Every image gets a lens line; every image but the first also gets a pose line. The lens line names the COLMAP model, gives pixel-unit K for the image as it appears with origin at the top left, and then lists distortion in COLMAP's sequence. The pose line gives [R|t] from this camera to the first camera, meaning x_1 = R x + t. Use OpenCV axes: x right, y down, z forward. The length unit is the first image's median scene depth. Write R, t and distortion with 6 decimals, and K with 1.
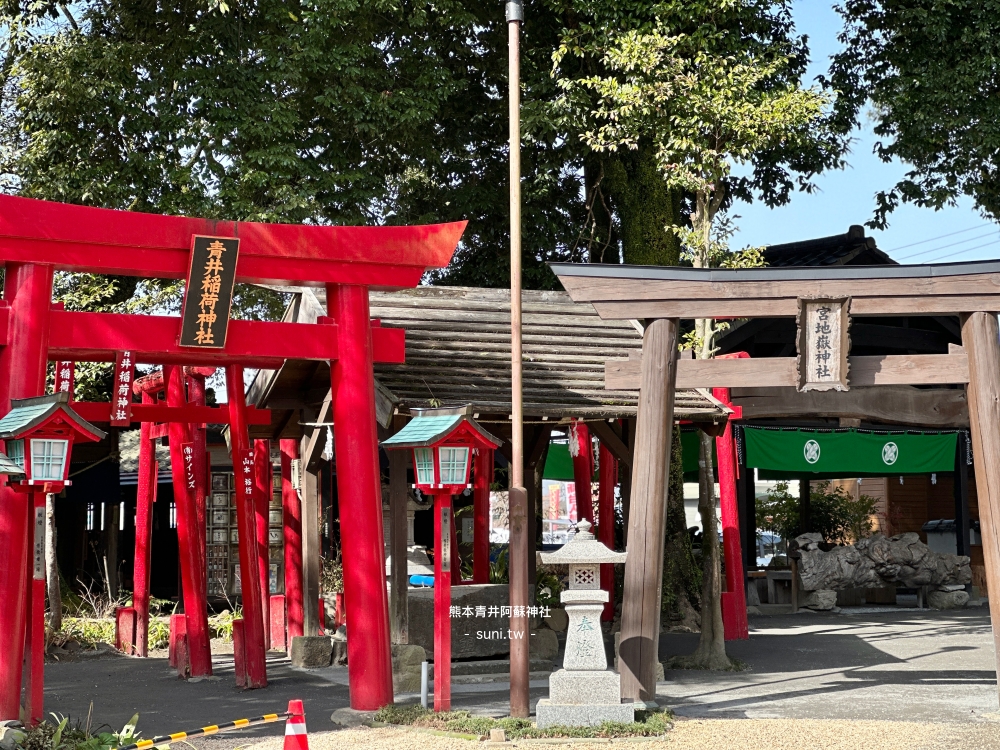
lens RADIAL K [[2121.0, 0, 500.0], [0, 2121.0, 375.0], [0, 0, 1]] dist [-0.325322, 6.409309]
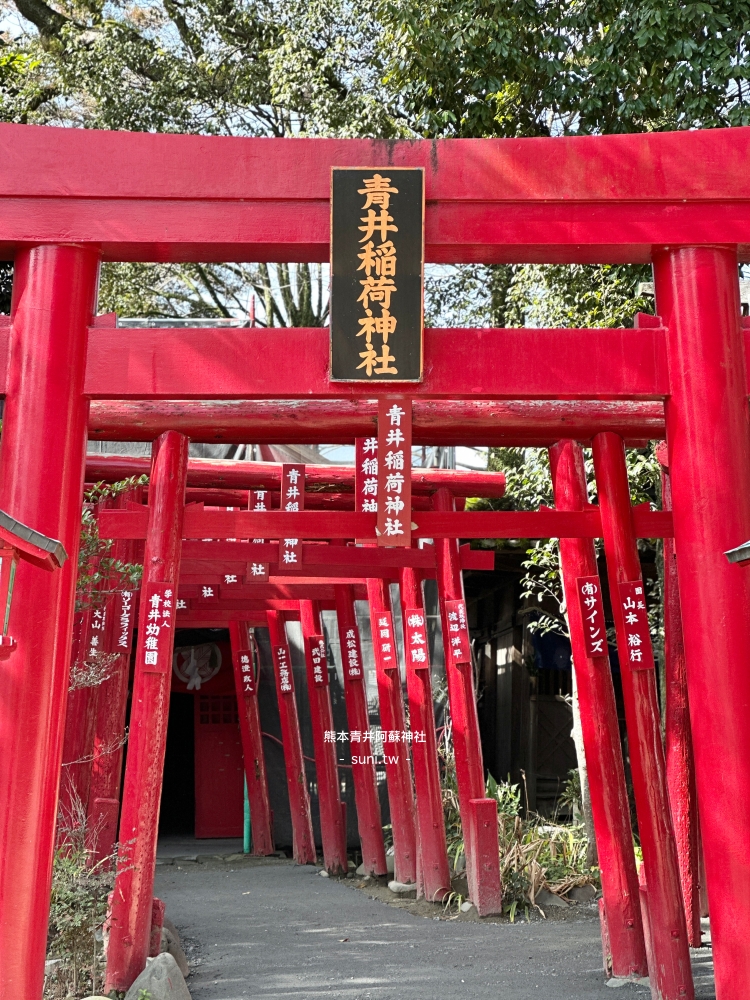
lens RADIAL K [[2121.0, 0, 375.0], [0, 2121.0, 500.0], [0, 0, 1]] dist [-0.325322, 6.409309]
pose [[0.852993, -0.045969, -0.519894, 0.131988], [0.034092, 0.998894, -0.032388, 0.033329], [0.520807, 0.009903, 0.853617, 0.550733]]
